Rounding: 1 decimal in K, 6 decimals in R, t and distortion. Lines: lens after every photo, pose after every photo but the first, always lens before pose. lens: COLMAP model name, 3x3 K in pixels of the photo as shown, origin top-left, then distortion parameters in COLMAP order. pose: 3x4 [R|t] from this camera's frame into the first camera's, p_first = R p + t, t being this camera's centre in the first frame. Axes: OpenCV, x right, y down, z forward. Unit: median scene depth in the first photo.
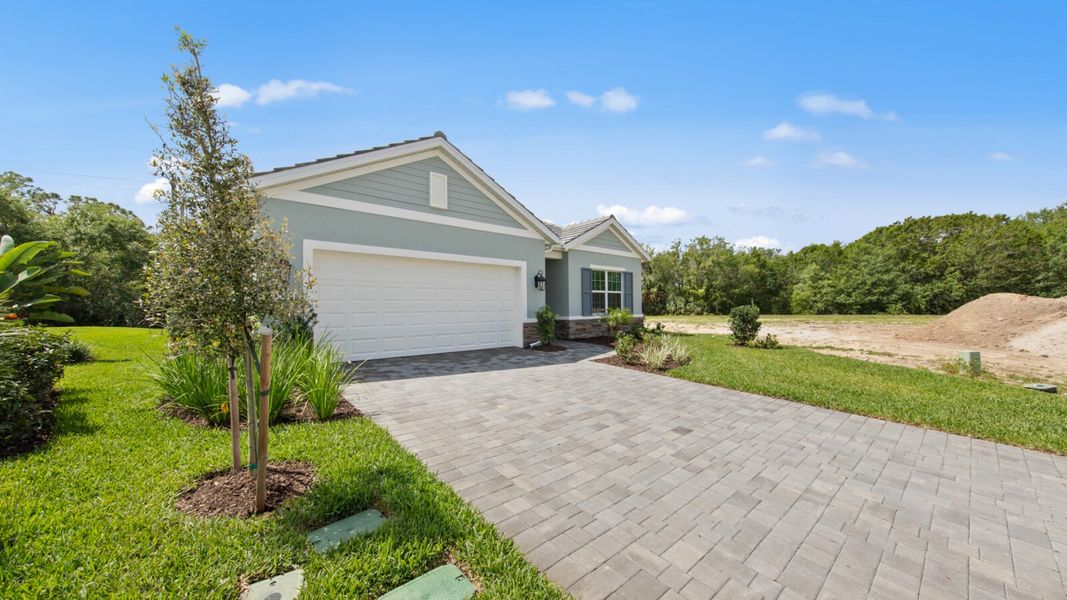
lens RADIAL K [[383.5, 0, 528.1], [0, 383.5, 307.9], [0, 0, 1]] dist [0.002863, 0.000010]
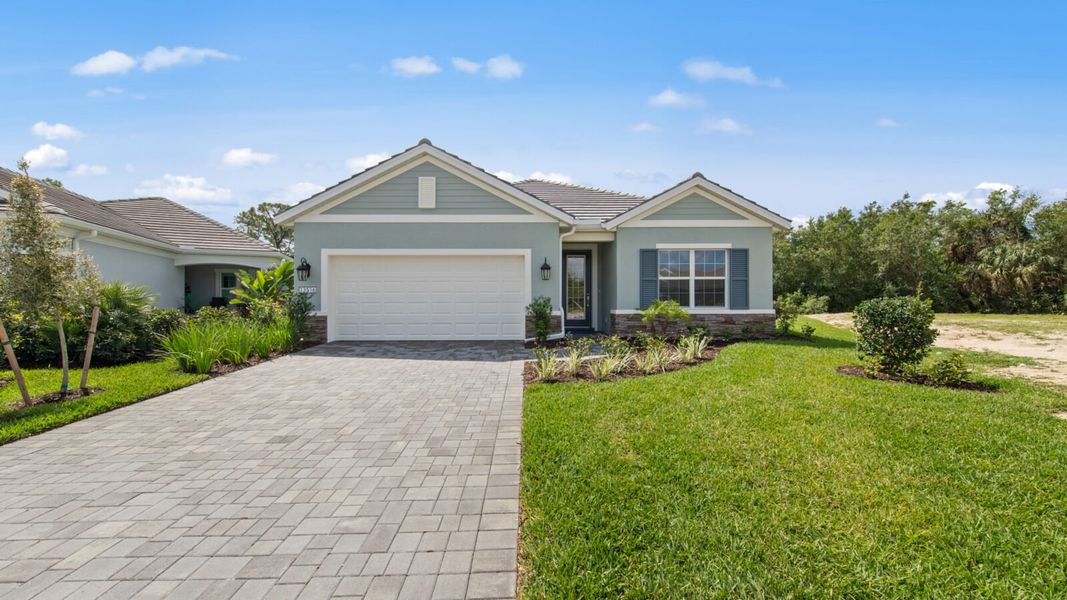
lens RADIAL K [[386.4, 0, 533.5], [0, 386.4, 300.0], [0, 0, 1]] dist [0.002498, 0.000082]
pose [[0.756802, 0.003960, -0.653632, 0.574145], [-0.002587, 0.999992, 0.003064, -0.001147], [0.653639, -0.000628, 0.756806, 0.286983]]
